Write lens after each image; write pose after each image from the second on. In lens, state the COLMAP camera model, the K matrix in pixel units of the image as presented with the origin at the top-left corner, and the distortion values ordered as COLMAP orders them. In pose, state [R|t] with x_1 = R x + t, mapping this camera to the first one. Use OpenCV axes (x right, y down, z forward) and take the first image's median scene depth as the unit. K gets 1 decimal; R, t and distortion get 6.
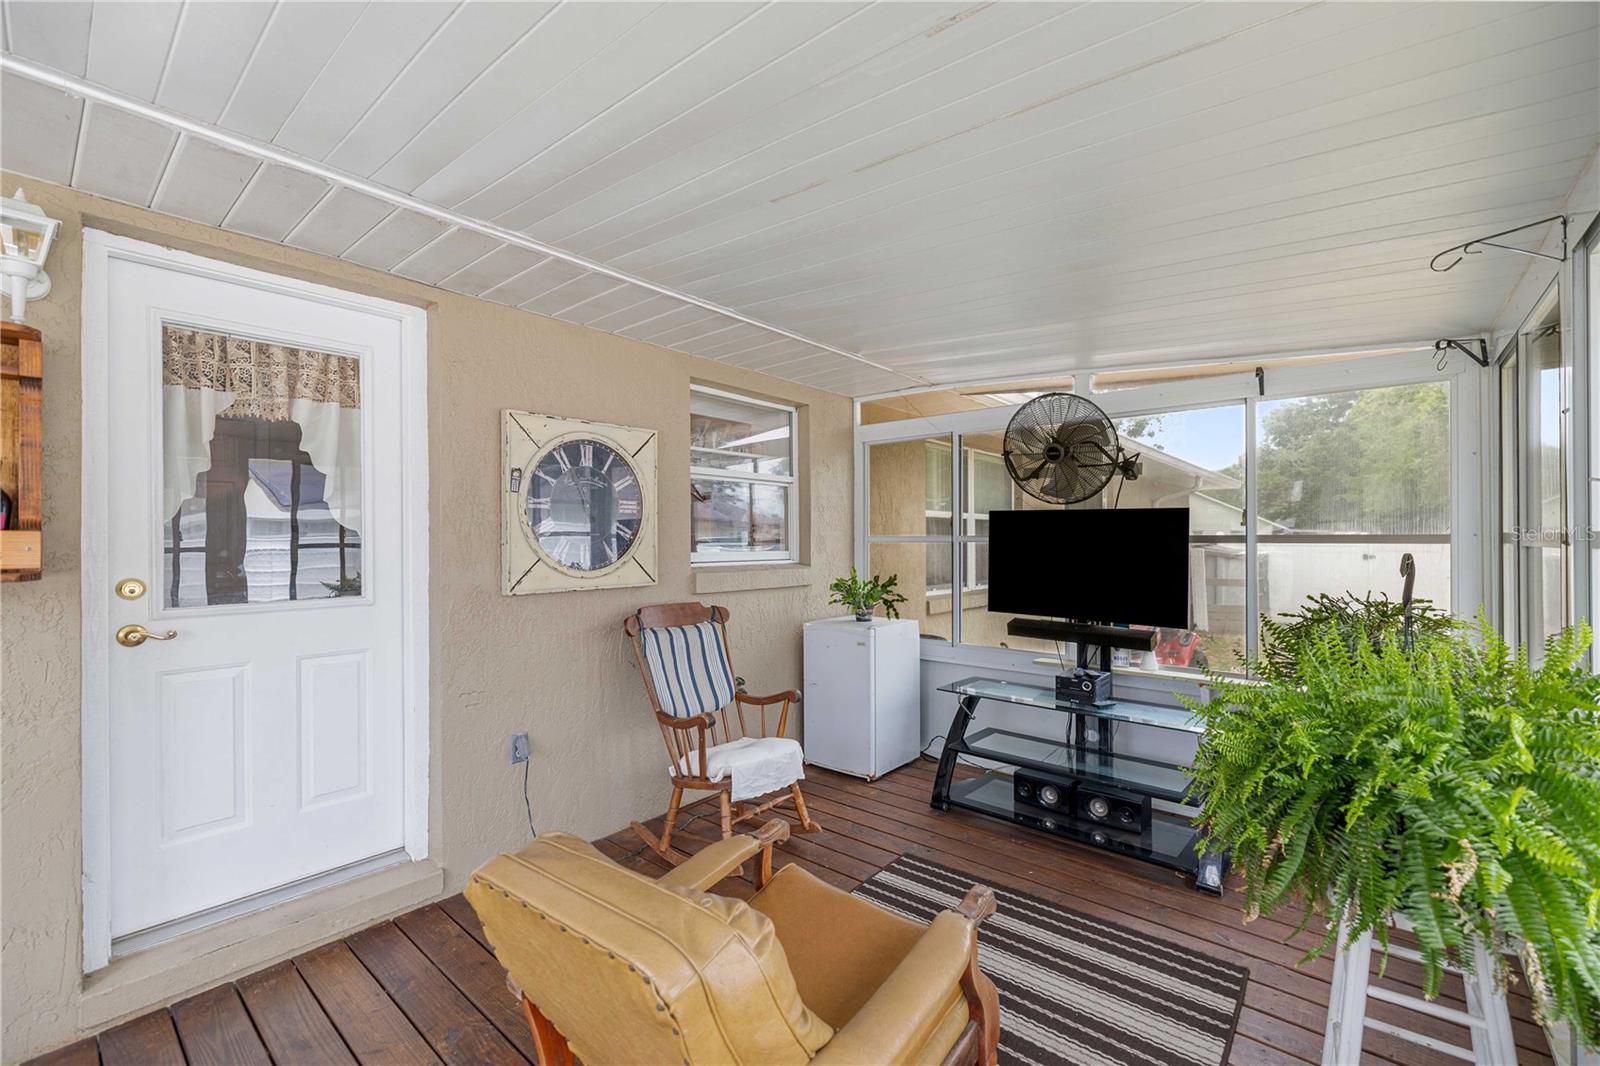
lens RADIAL K [[673.1, 0, 797.4], [0, 673.1, 522.9], [0, 0, 1]] dist [-0.000284, 0.000323]
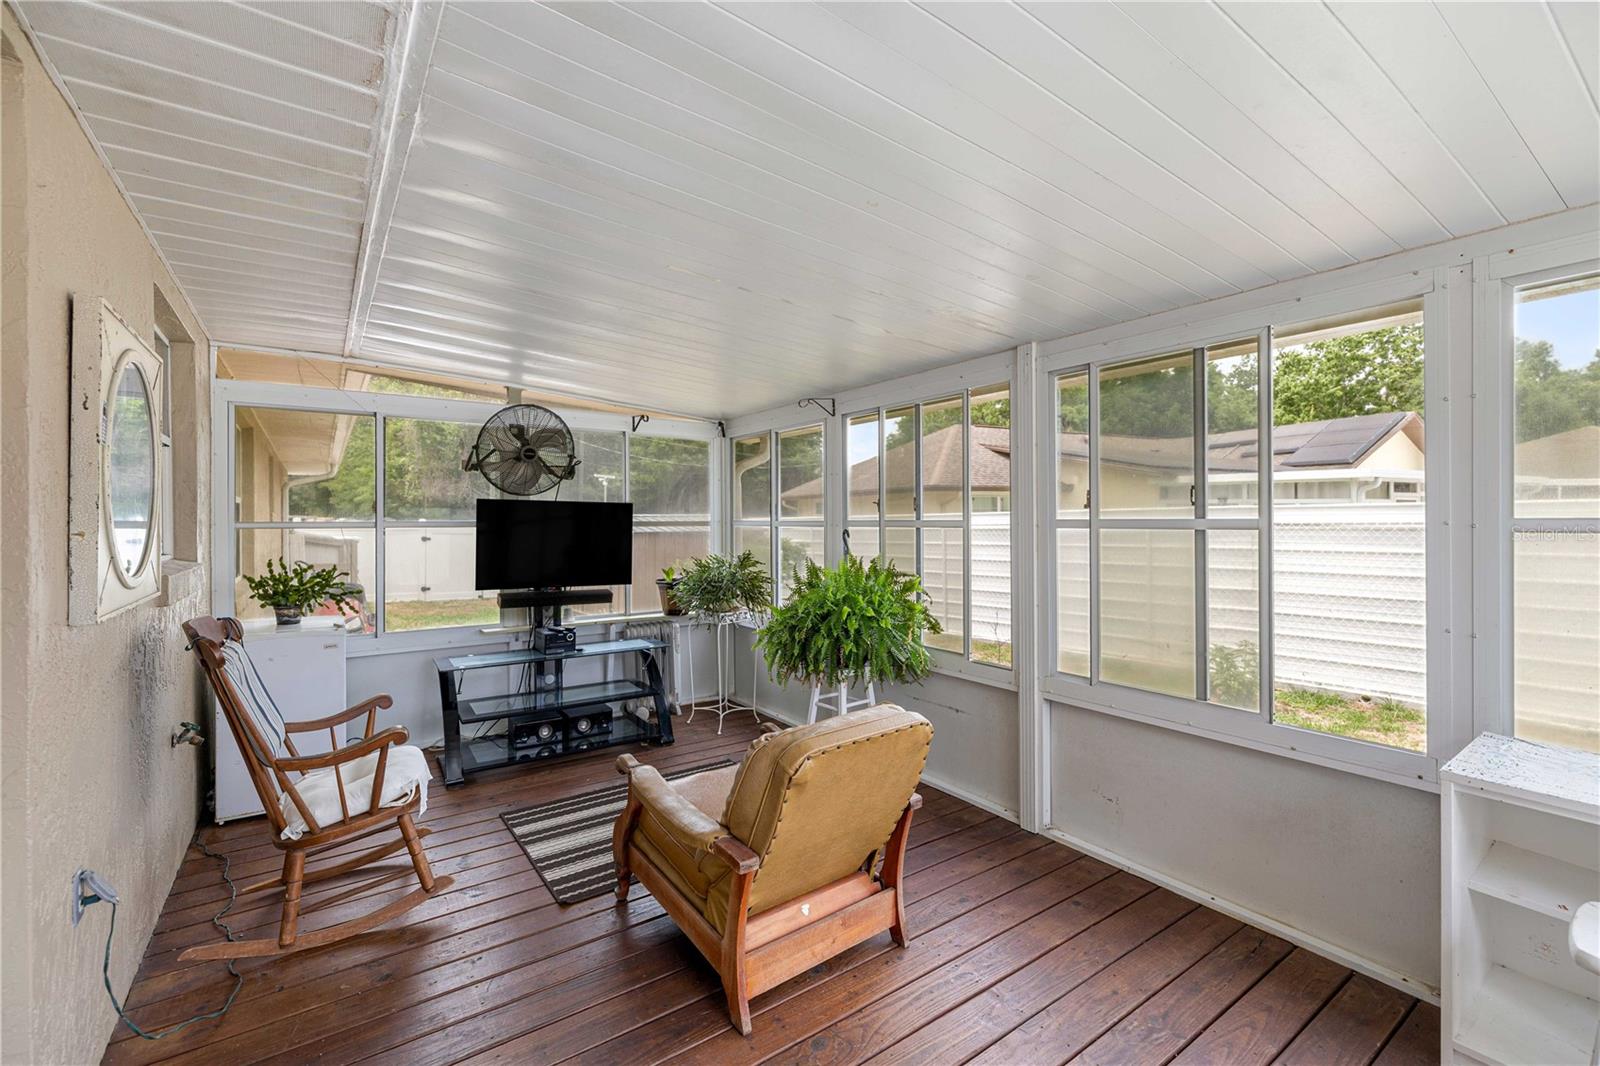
lens RADIAL K [[673.1, 0, 797.4], [0, 673.1, 522.9], [0, 0, 1]] dist [-0.000284, 0.000323]
pose [[0.233463, 0.001876, 0.972364, -0.675118], [-0.023254, 0.999723, 0.003654, 0.006886], [-0.972087, -0.023464, 0.233442, 0.254823]]
